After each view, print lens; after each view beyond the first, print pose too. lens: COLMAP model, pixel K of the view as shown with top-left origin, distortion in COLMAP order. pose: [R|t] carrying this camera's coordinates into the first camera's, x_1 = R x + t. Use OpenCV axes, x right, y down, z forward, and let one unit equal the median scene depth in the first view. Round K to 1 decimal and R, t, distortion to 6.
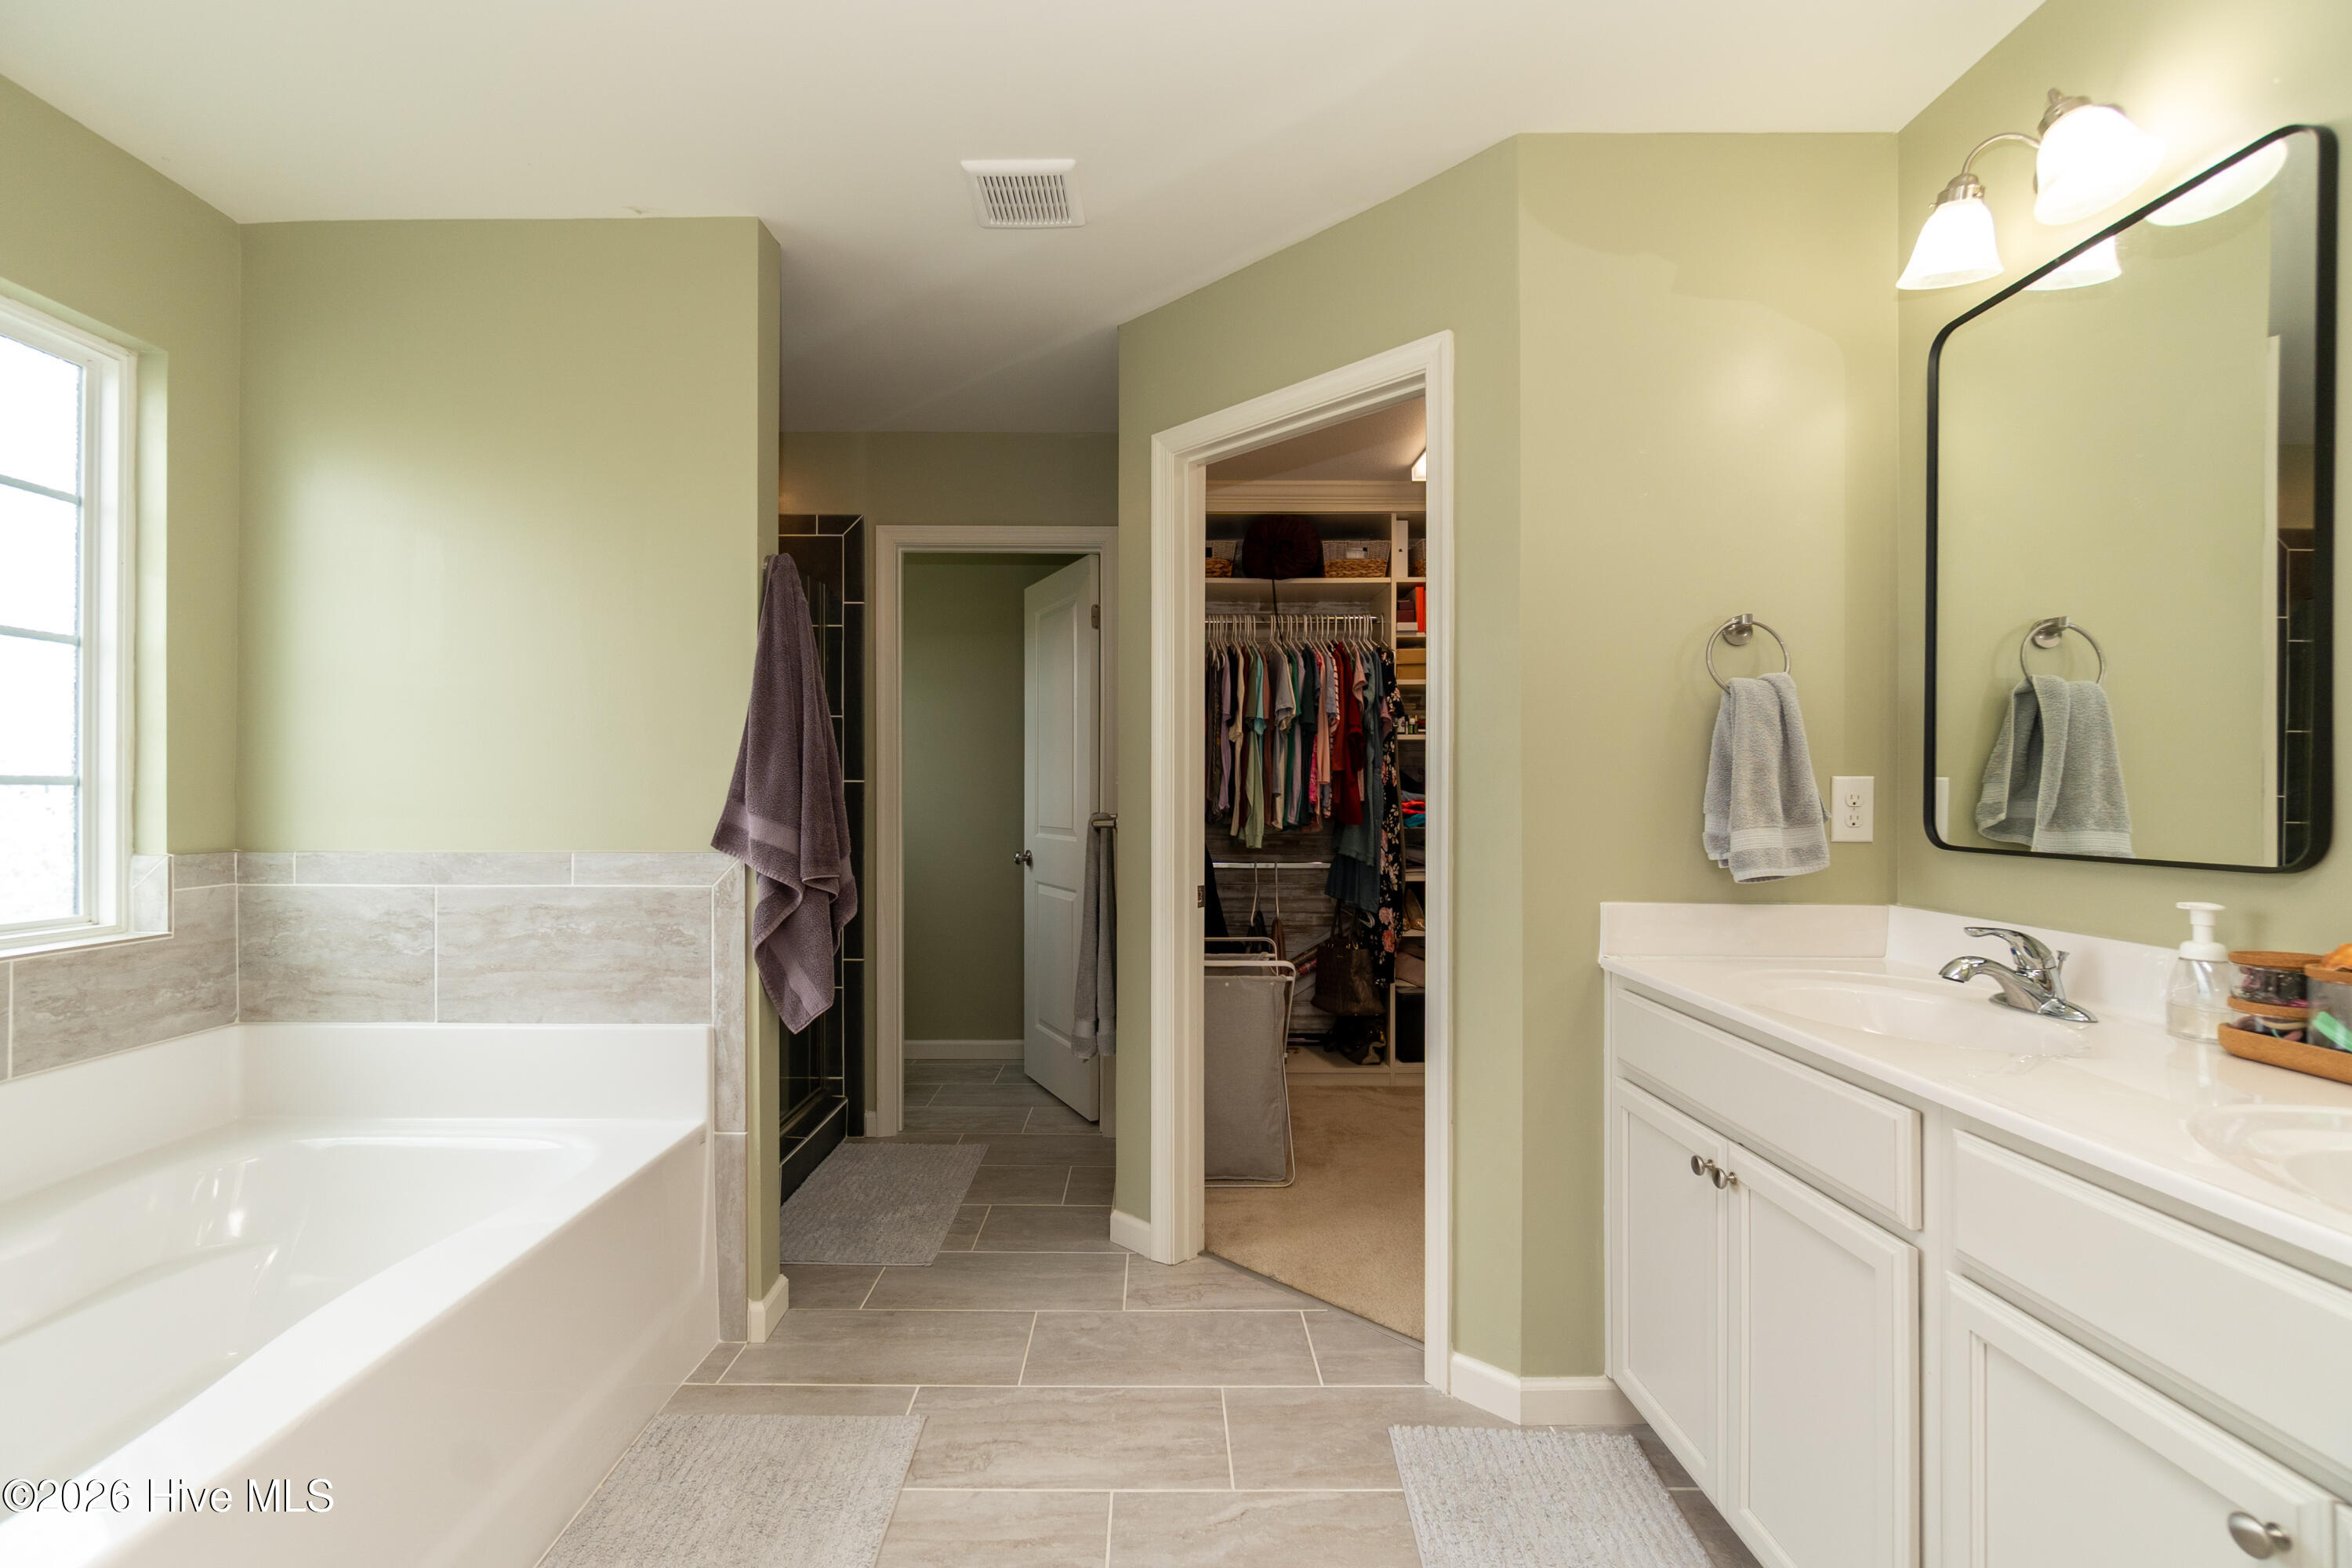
lens RADIAL K [[1016.9, 0, 1154.4], [0, 1016.9, 799.9], [0, 0, 1]] dist [-0.000115, -0.000131]
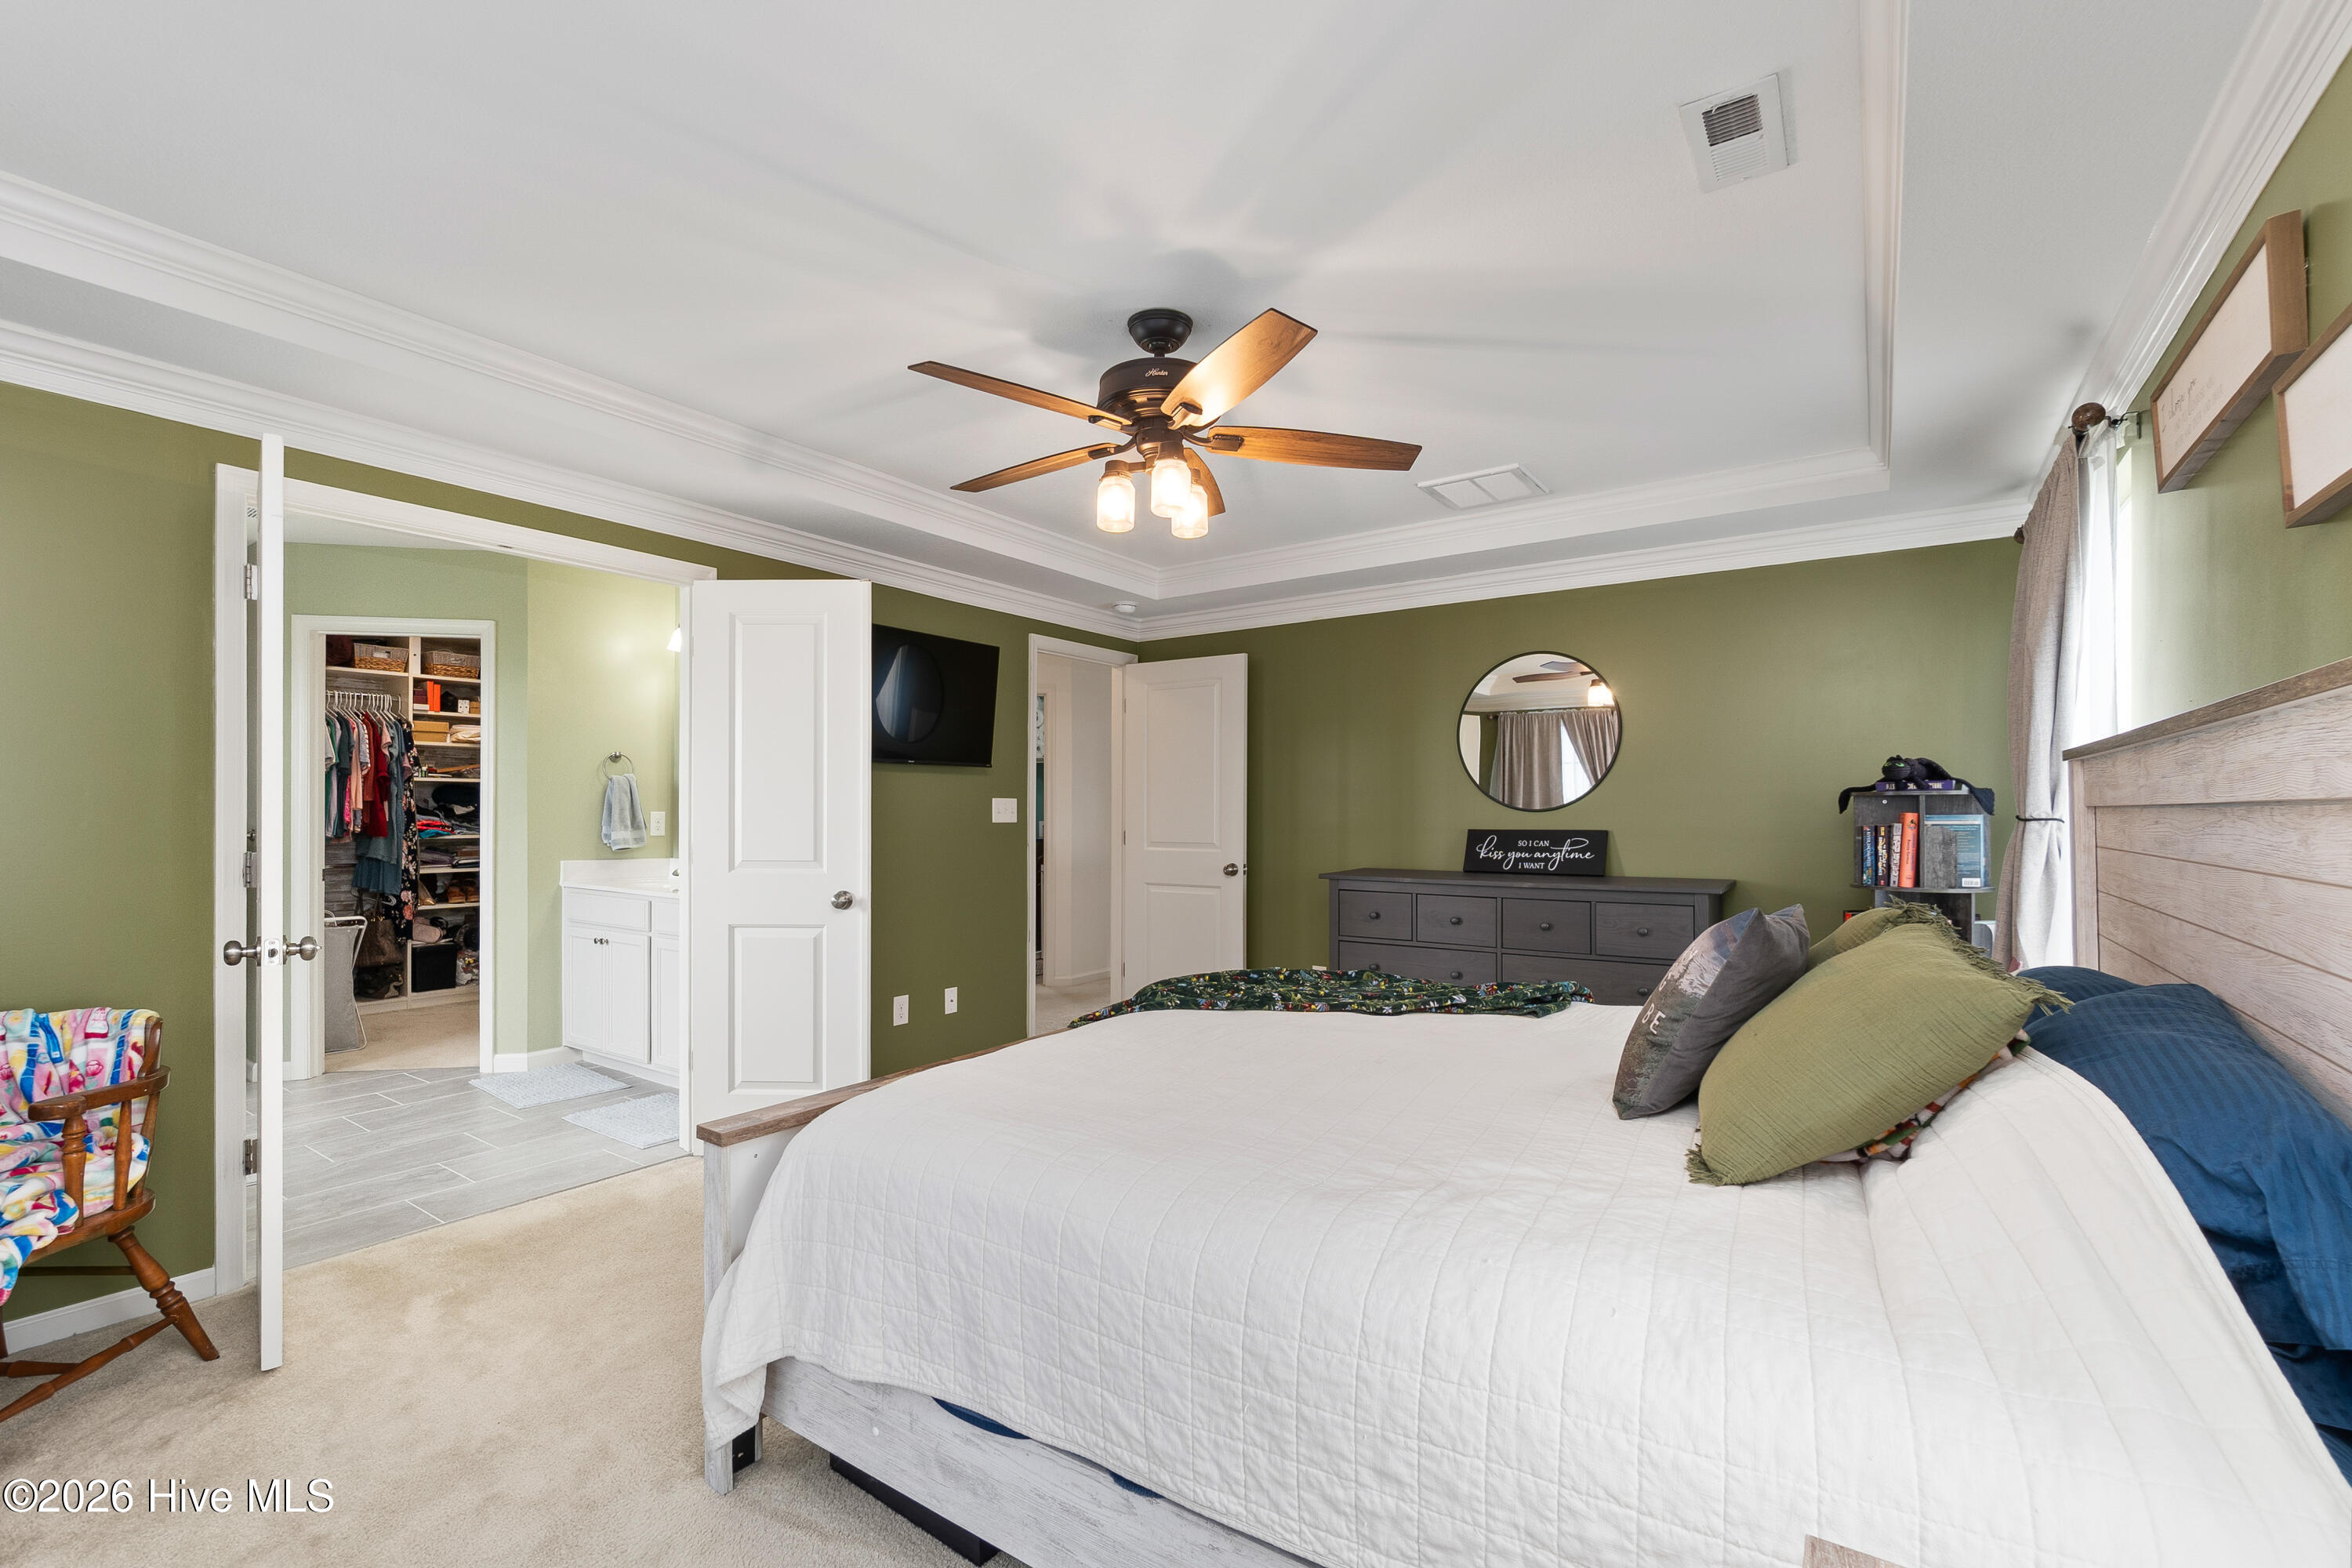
lens RADIAL K [[1016.9, 0, 1152.1], [0, 1016.9, 809.5], [0, 0, 1]] dist [-0.000115, -0.000131]
pose [[0.576587, 0.005280, 0.817019, -0.375635], [0.000712, 0.999975, -0.006965, -0.004603], [-0.817035, 0.004598, 0.576569, -0.799432]]
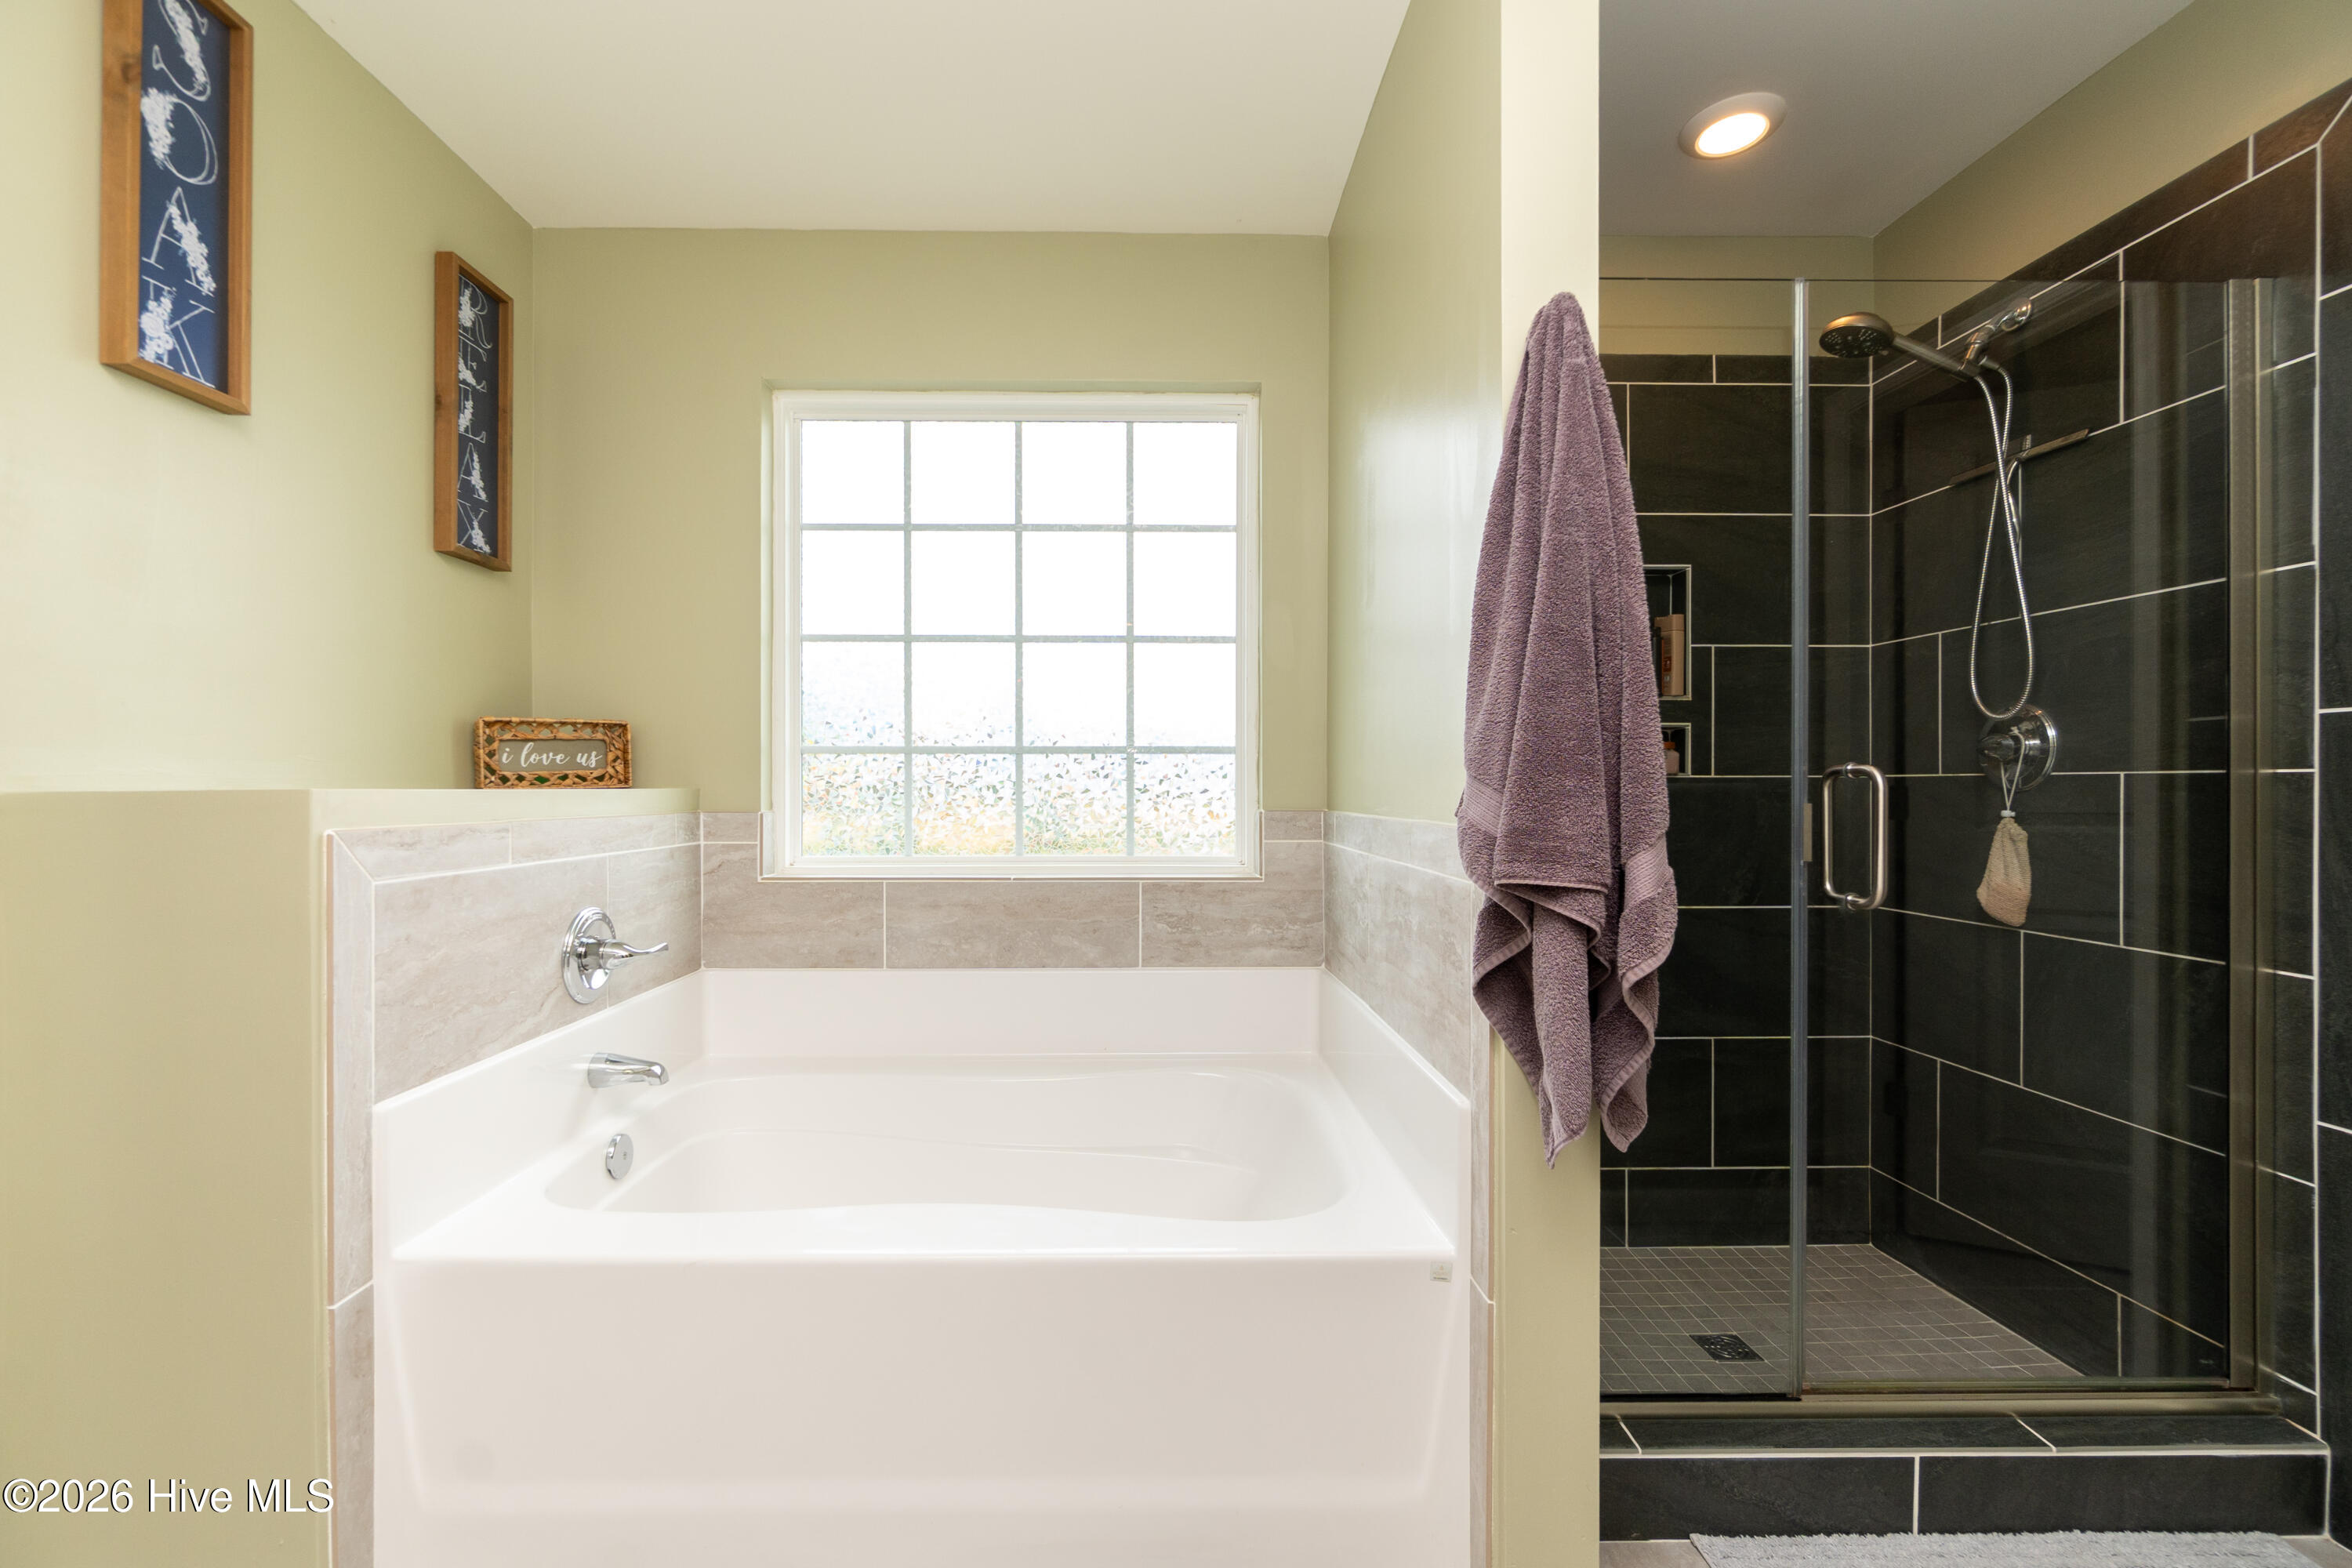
lens RADIAL K [[1016.9, 0, 1169.2], [0, 1016.9, 781.6], [0, 0, 1]] dist [-0.000115, -0.000131]
pose [[0.012181, 0.001474, -0.999925, 0.129538], [-0.005451, 0.999984, 0.001408, 0.012348], [0.999911, 0.005434, 0.012189, 0.556435]]
